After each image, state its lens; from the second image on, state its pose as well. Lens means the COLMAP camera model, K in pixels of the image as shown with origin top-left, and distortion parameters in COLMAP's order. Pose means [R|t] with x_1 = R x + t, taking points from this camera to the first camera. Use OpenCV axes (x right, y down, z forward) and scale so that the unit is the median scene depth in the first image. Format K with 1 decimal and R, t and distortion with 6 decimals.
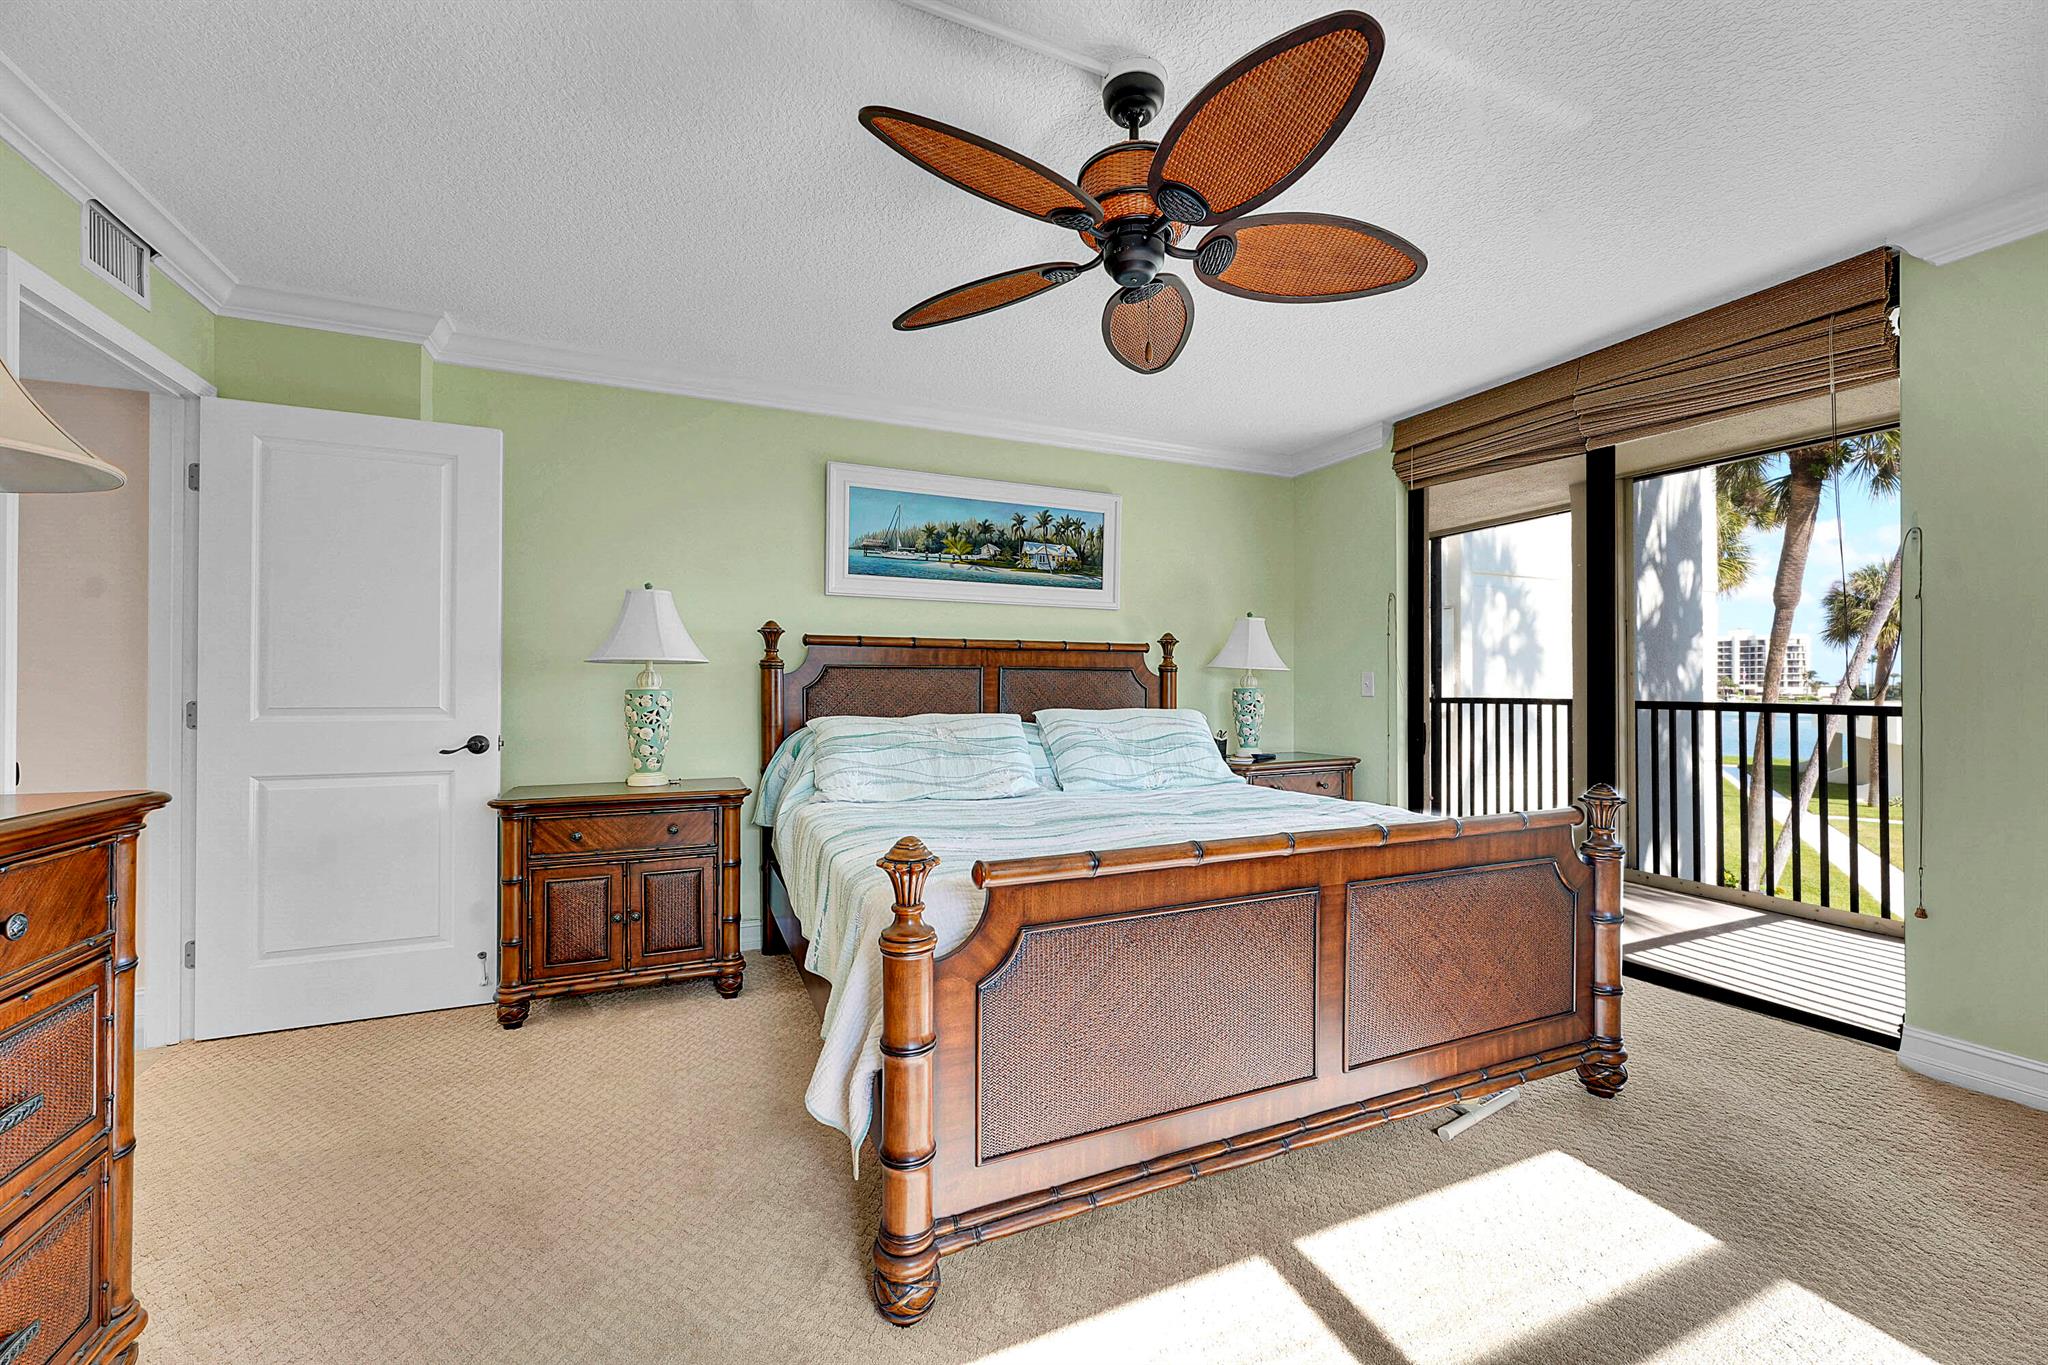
lens RADIAL K [[820.2, 0, 1030.3], [0, 820.2, 688.6], [0, 0, 1]] dist [0.000787, 0.000579]
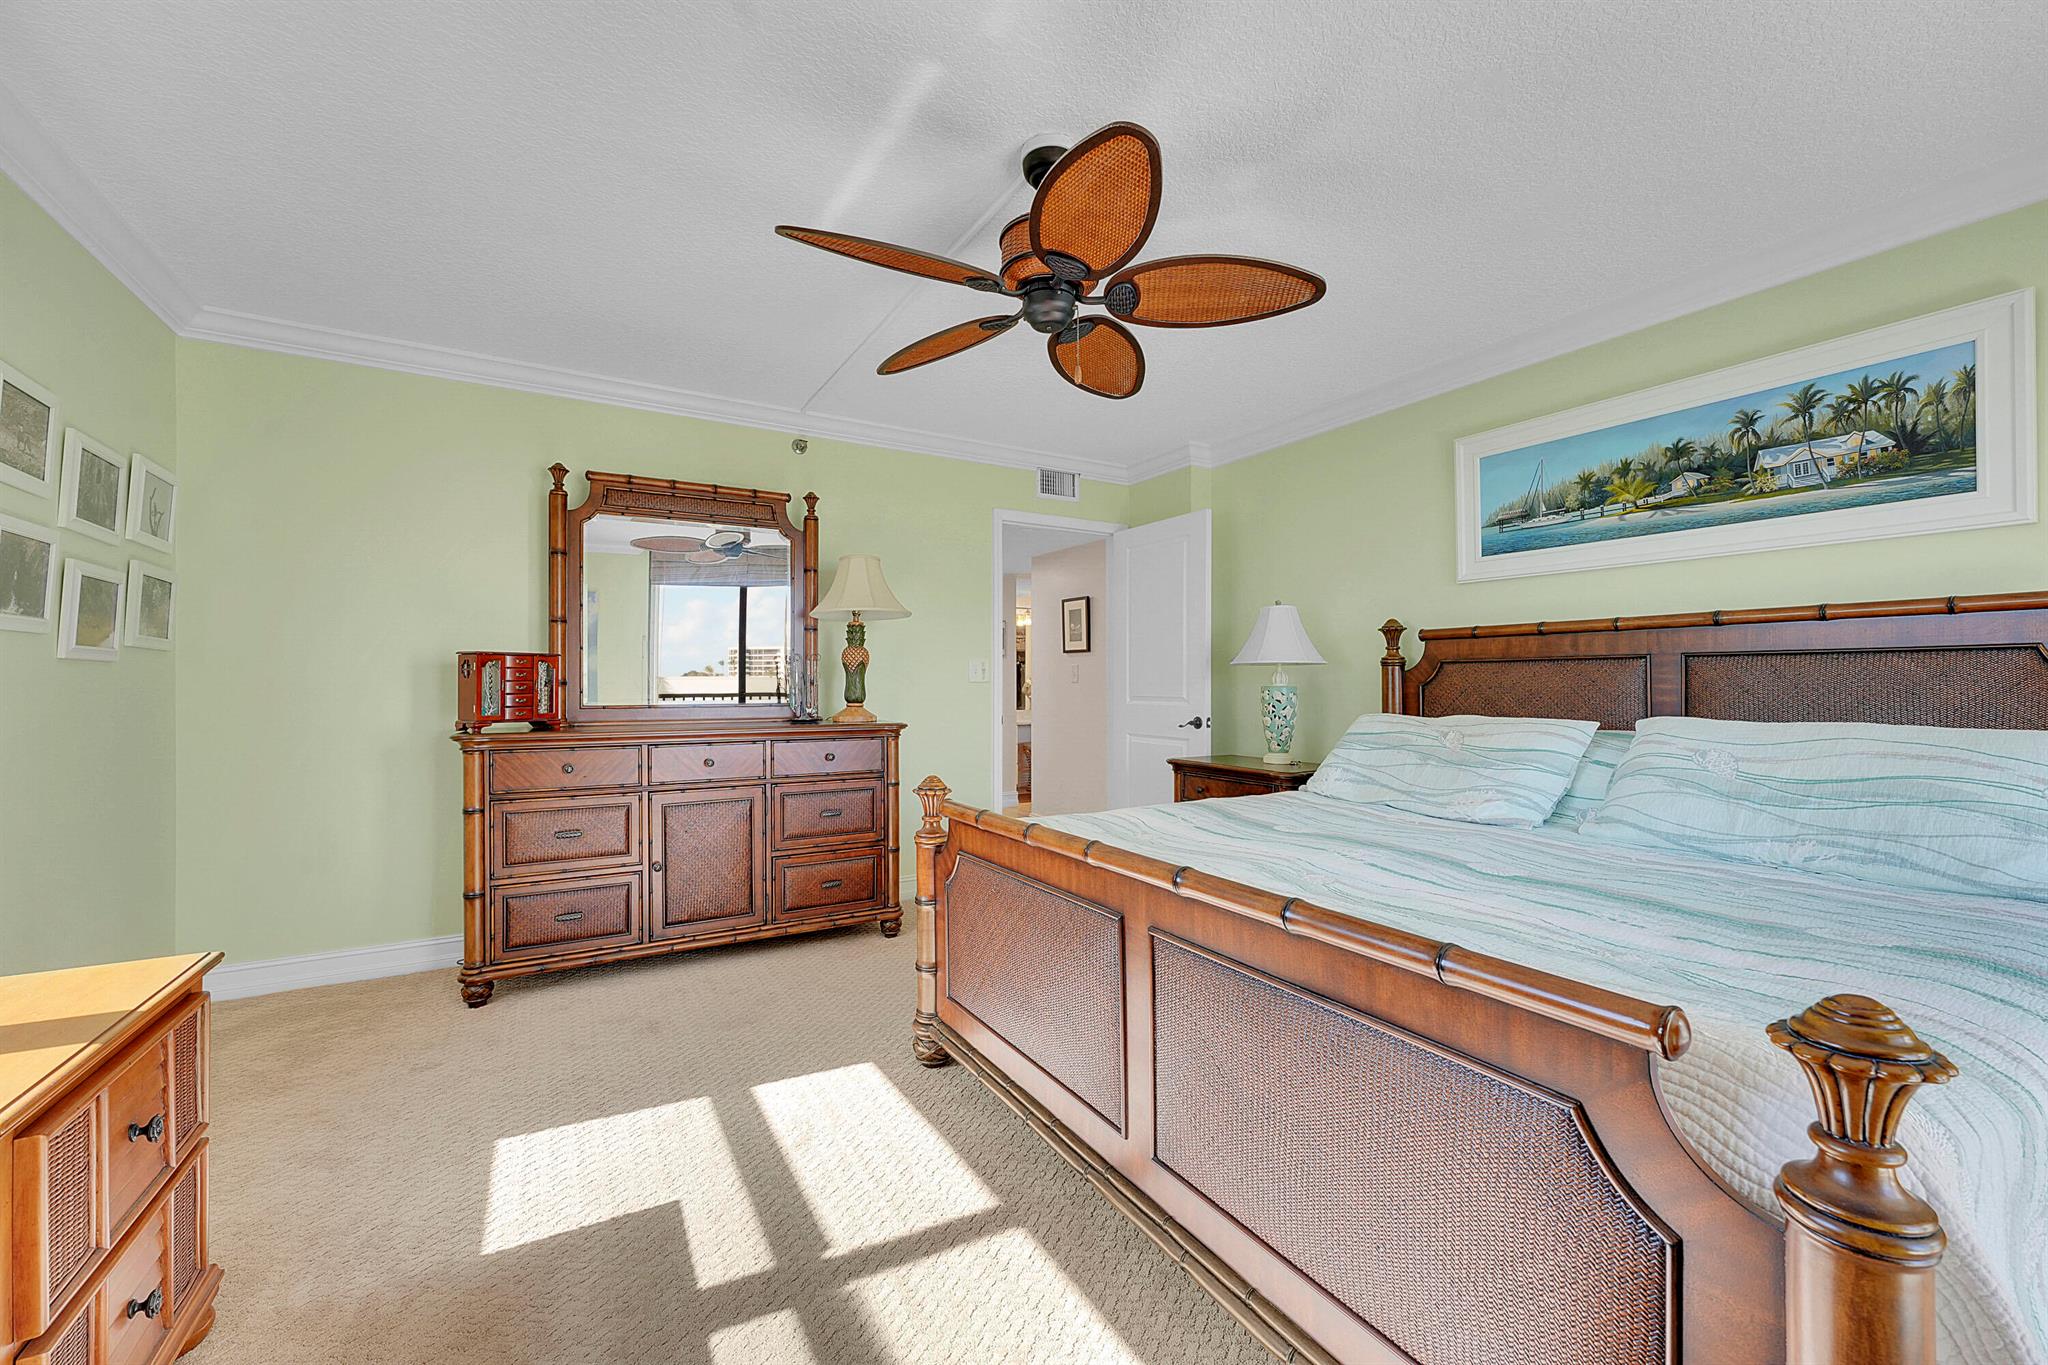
lens RADIAL K [[820.2, 0, 1026.2], [0, 820.2, 689.3], [0, 0, 1]] dist [0.000787, 0.000579]
pose [[0.099224, 0.005518, -0.995050, 0.595930], [-0.000938, 0.999985, 0.005452, -0.000251], [0.995065, 0.000393, 0.099227, 0.405223]]
